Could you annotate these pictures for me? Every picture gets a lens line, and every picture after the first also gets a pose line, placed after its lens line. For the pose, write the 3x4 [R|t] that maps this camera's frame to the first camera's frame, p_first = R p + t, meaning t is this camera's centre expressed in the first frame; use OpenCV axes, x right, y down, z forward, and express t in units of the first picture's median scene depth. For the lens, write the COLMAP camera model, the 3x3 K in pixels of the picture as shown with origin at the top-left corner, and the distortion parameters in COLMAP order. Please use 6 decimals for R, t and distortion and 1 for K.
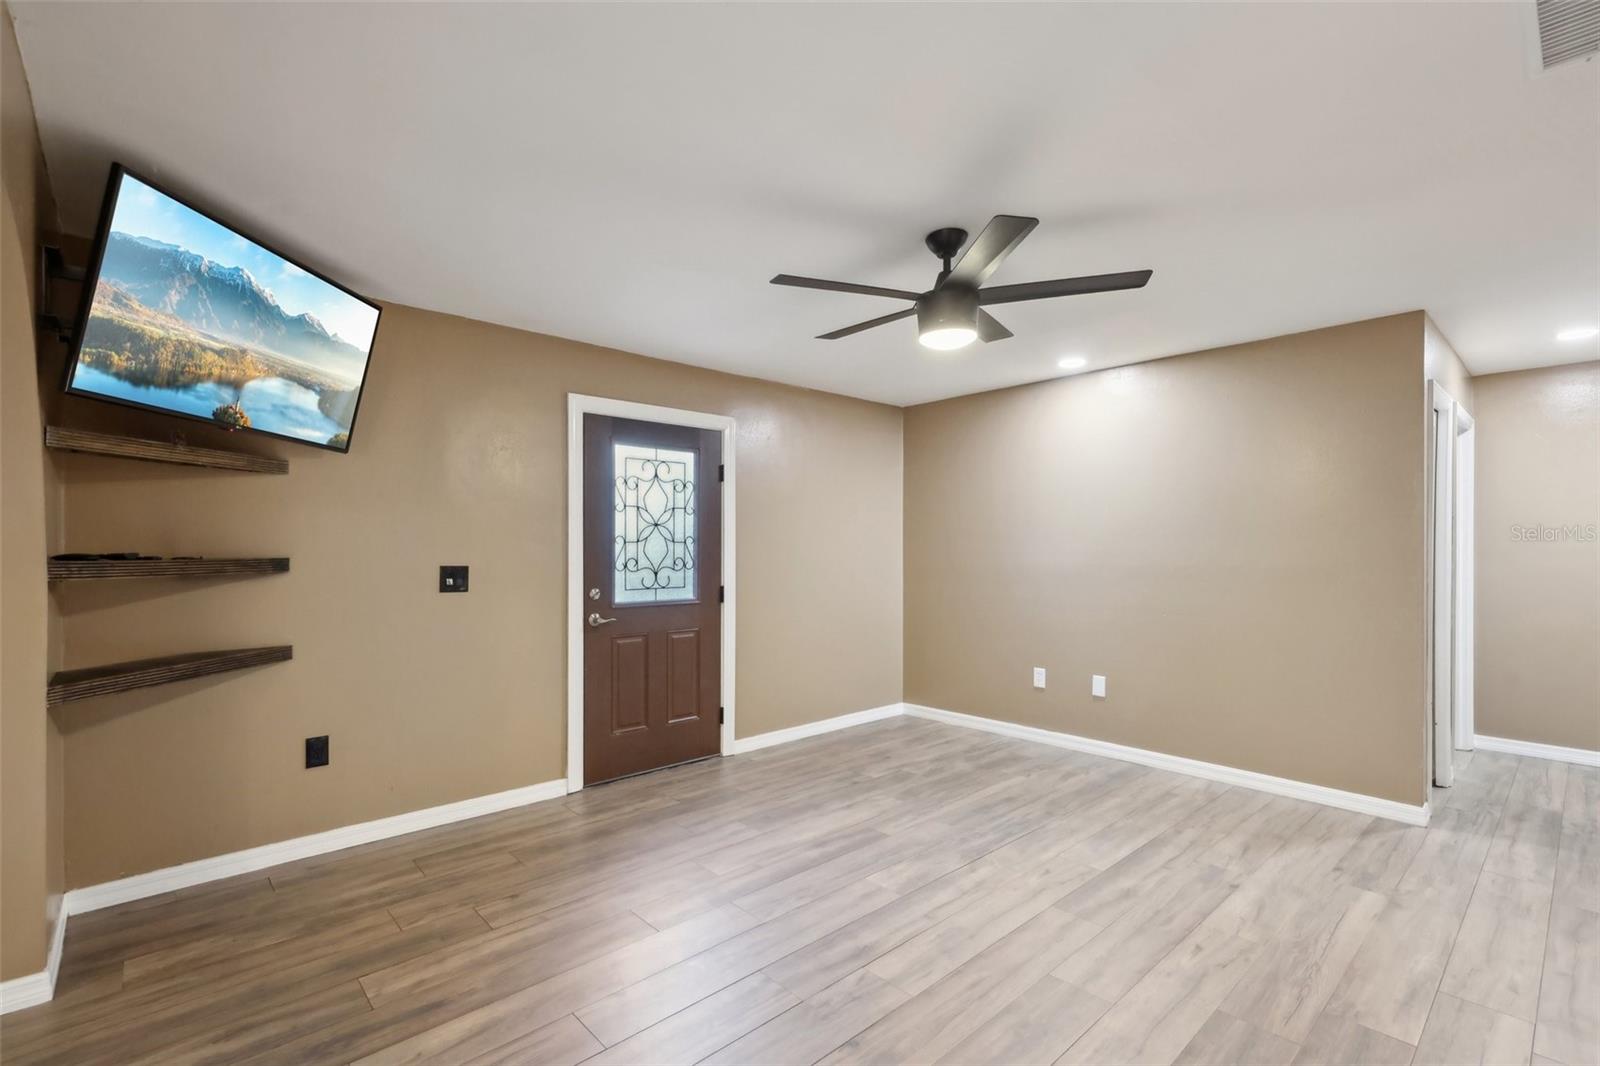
lens RADIAL K [[715.4, 0, 792.8], [0, 715.4, 551.4], [0, 0, 1]] dist [0.020076, -0.006273]
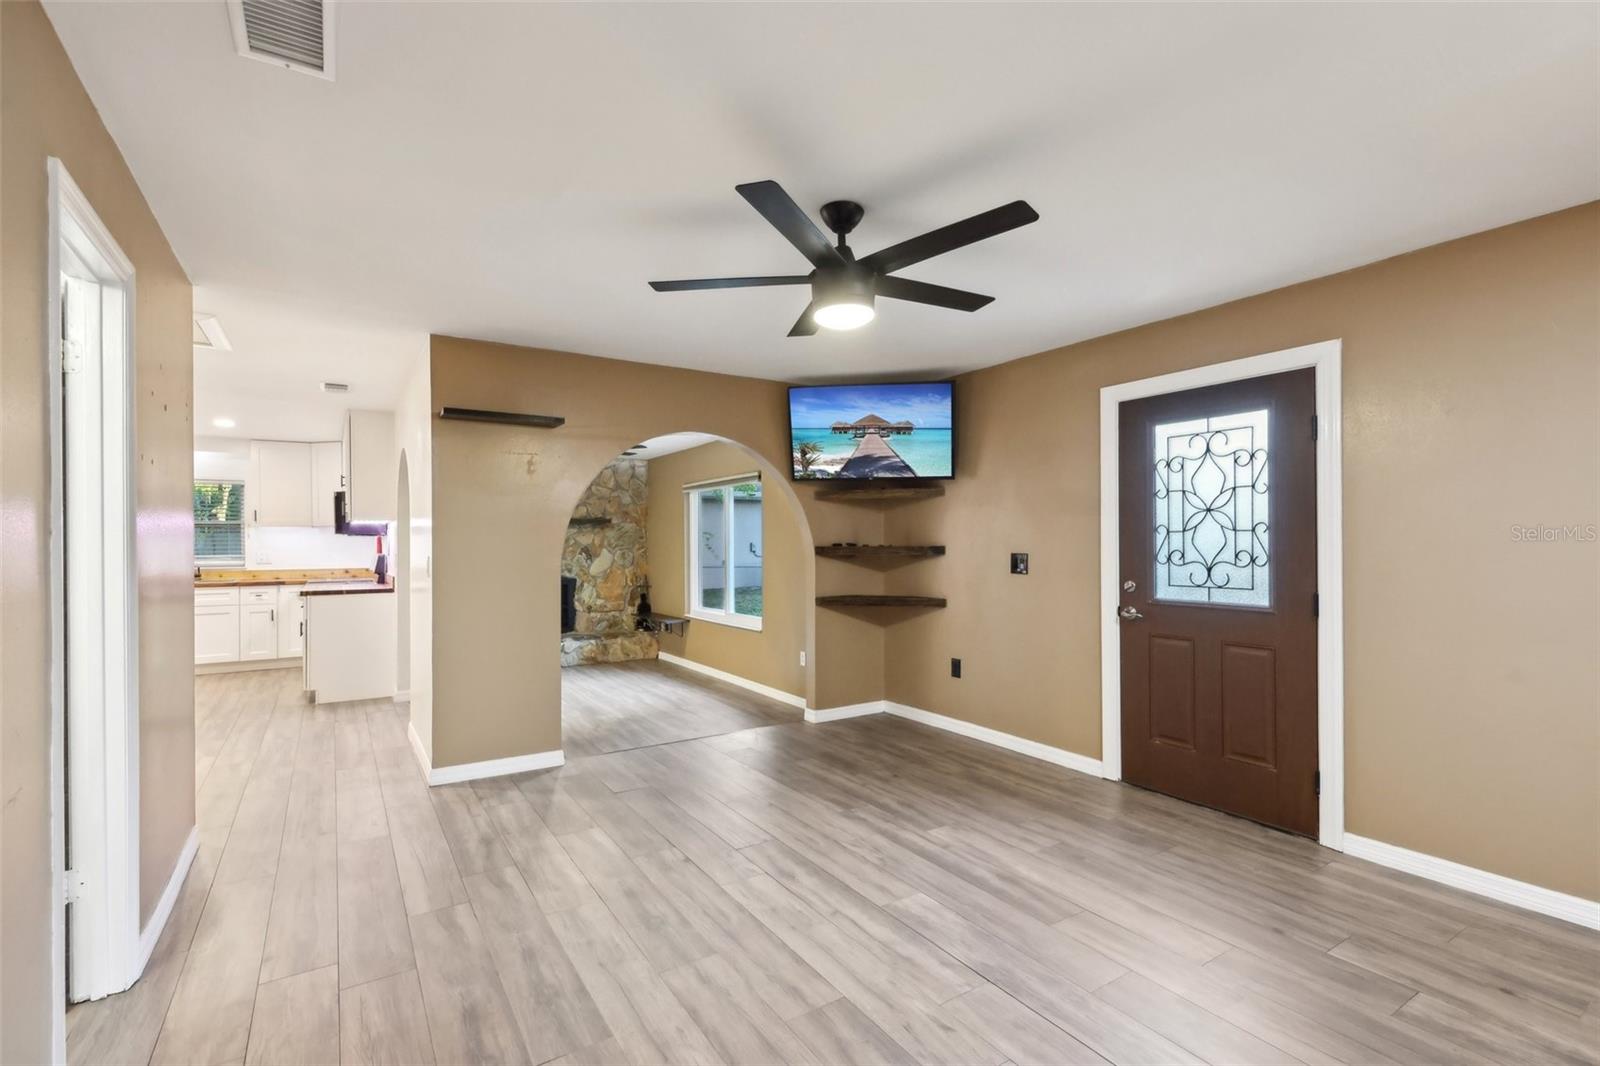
lens RADIAL K [[715.4, 0, 796.4], [0, 715.4, 546.8], [0, 0, 1]] dist [0.020076, -0.006273]
pose [[-0.162014, 0.006583, -0.986767, 0.776038], [0.002201, 0.999978, 0.006309, -0.001243], [0.986786, -0.001149, -0.162025, 0.734787]]
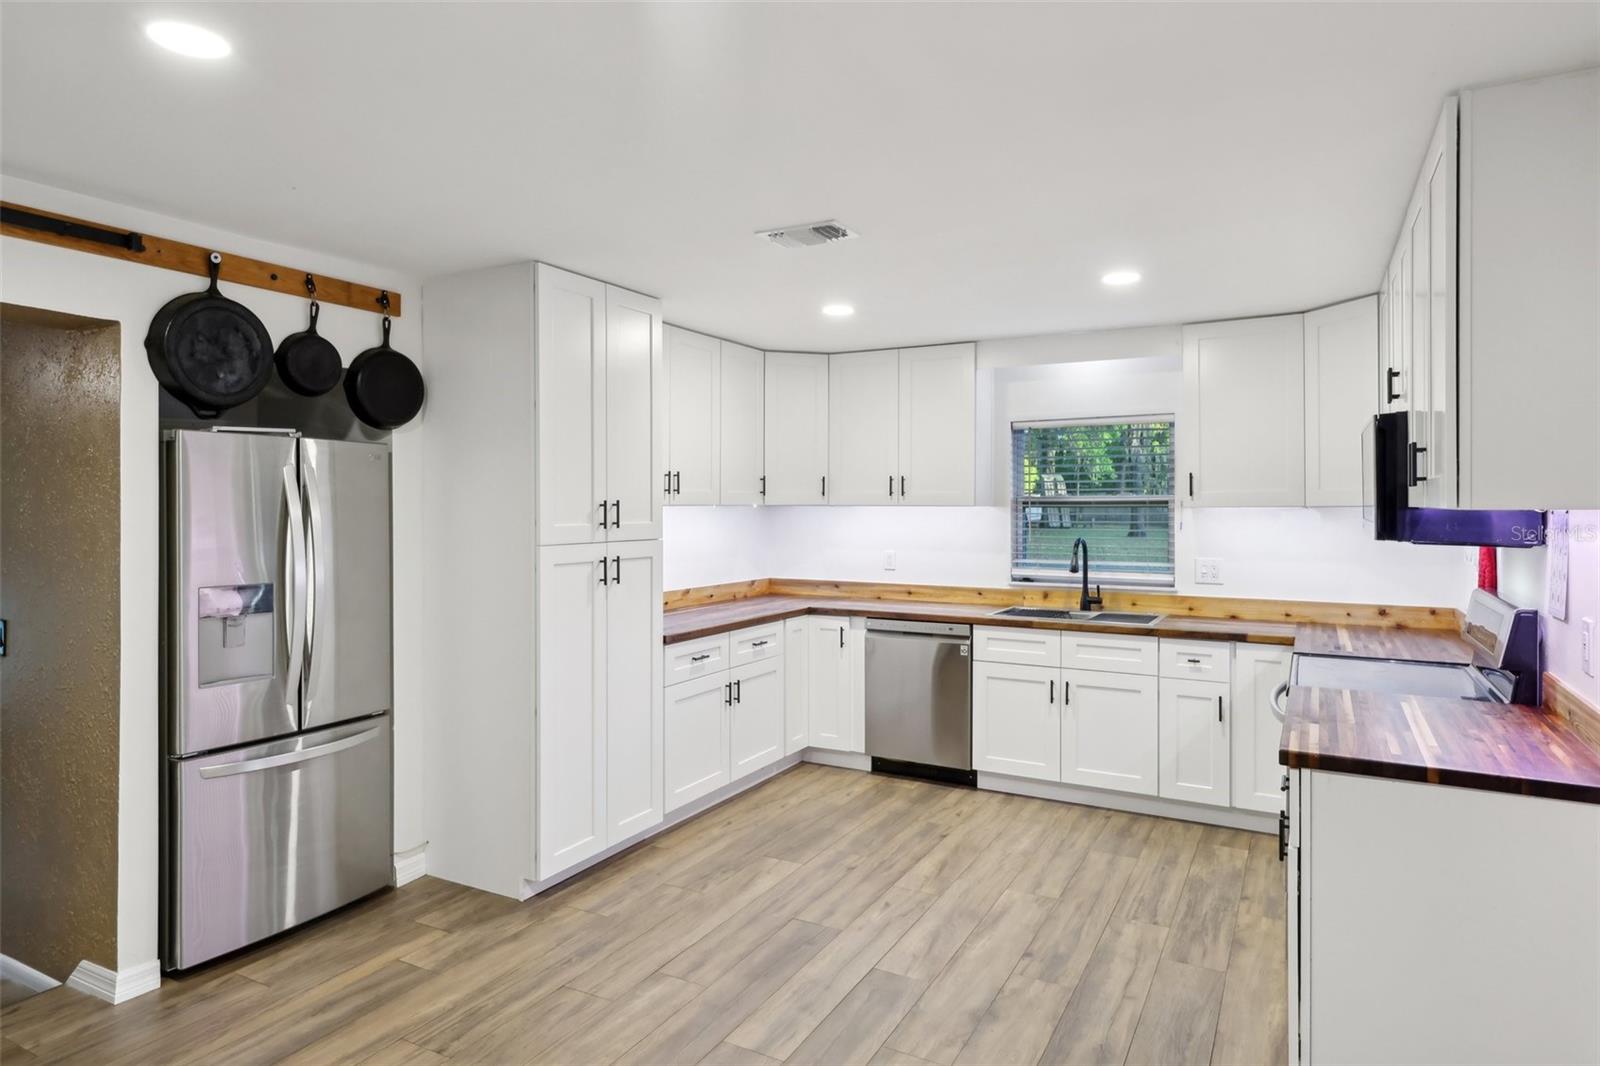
lens RADIAL K [[931.4, 0, 802.6], [0, 931.4, 511.2], [0, 0, 1]] dist [0.022229, -0.007172]
pose [[-0.944502, 0.003365, -0.328488, -0.080701], [0.000348, 0.999957, 0.009245, -0.054846], [0.328505, 0.008617, -0.944463, -0.089586]]
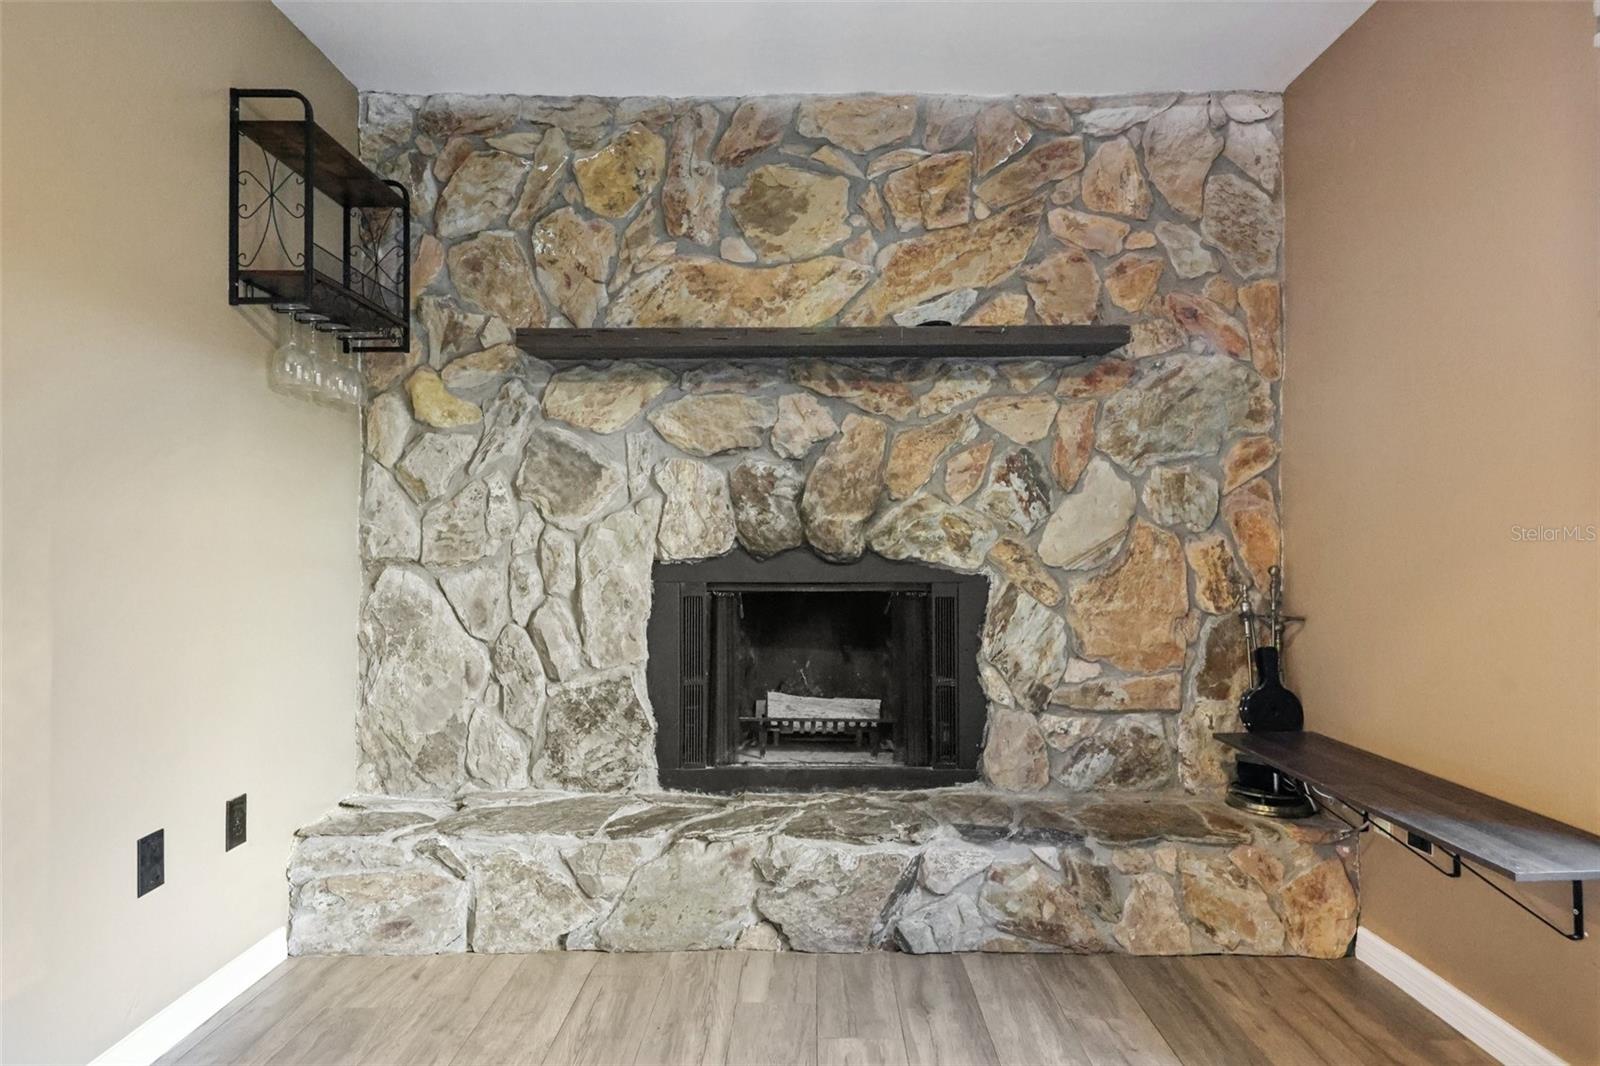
lens RADIAL K [[931.4, 0, 804.9], [0, 931.4, 534.7], [0, 0, 1]] dist [0.022229, -0.007172]
pose [[-0.670665, -0.010349, -0.741688, -0.787193], [-0.001700, 0.999921, -0.012414, 0.094404], [0.741758, -0.007065, -0.670630, 0.032161]]
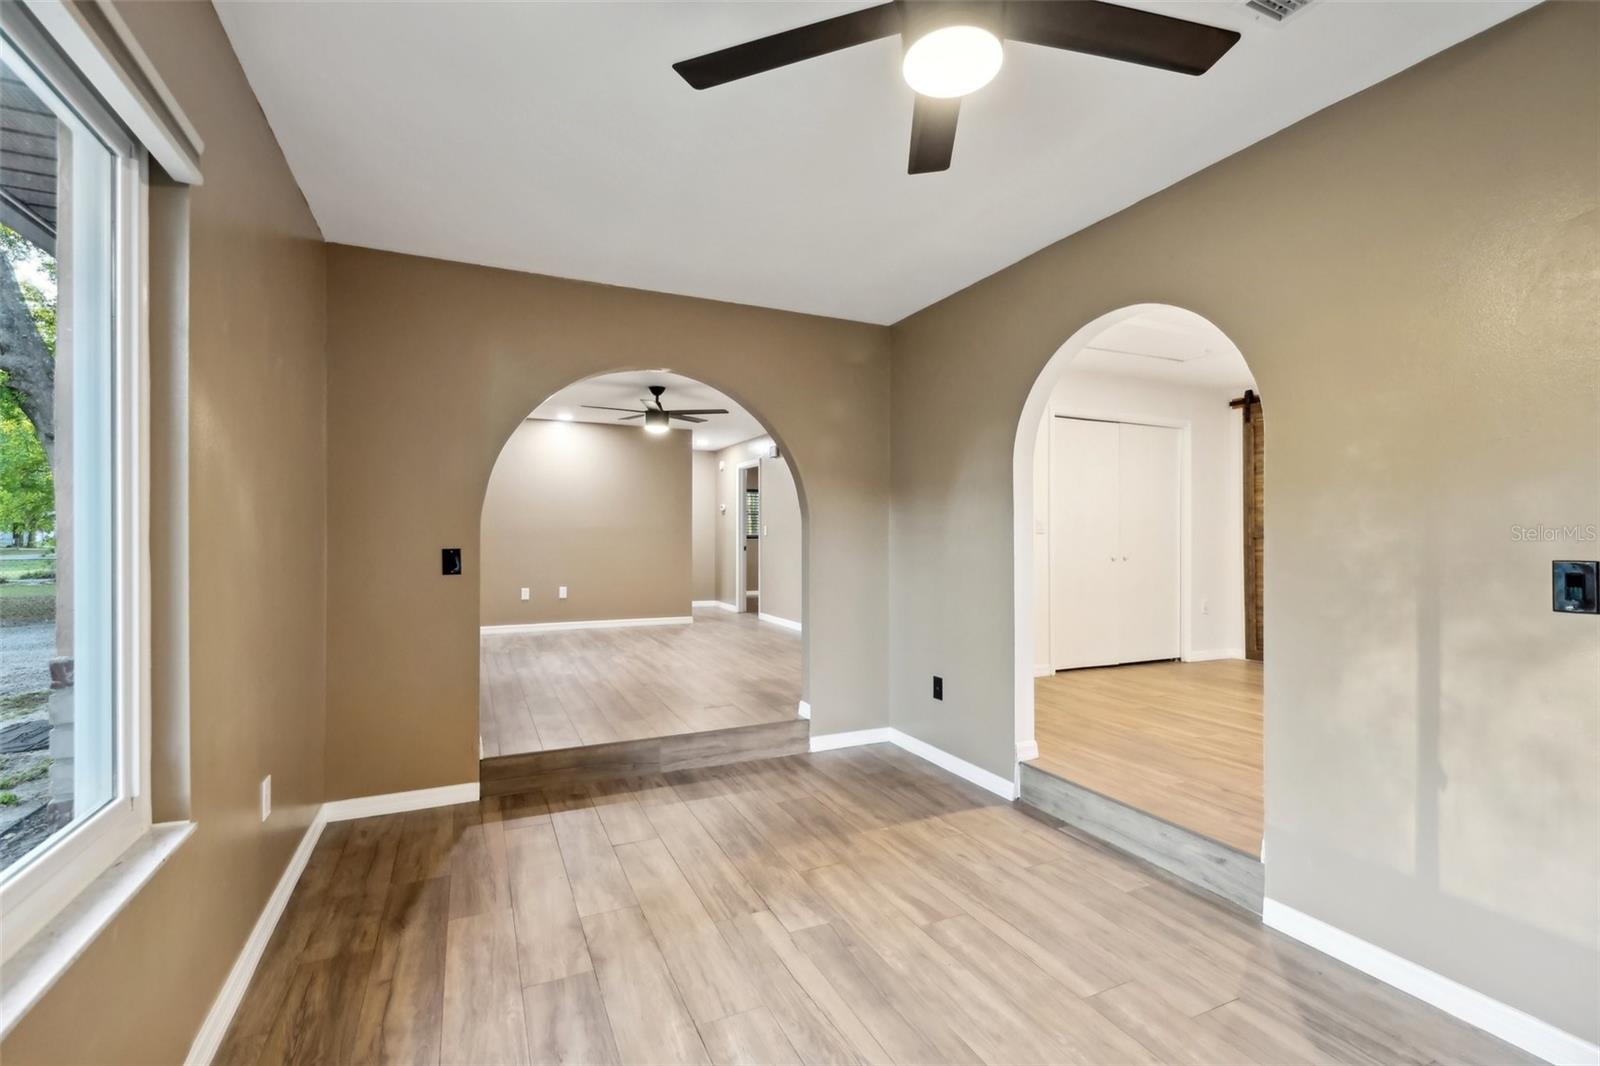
lens RADIAL K [[715.4, 0, 798.5], [0, 715.4, 533.8], [0, 0, 1]] dist [0.020076, -0.006273]
pose [[0.295517, 0.004019, 0.955329, -1.366969], [0.000795, 0.999990, -0.004452, 0.053894], [-0.955337, 0.002075, 0.295511, -0.143090]]
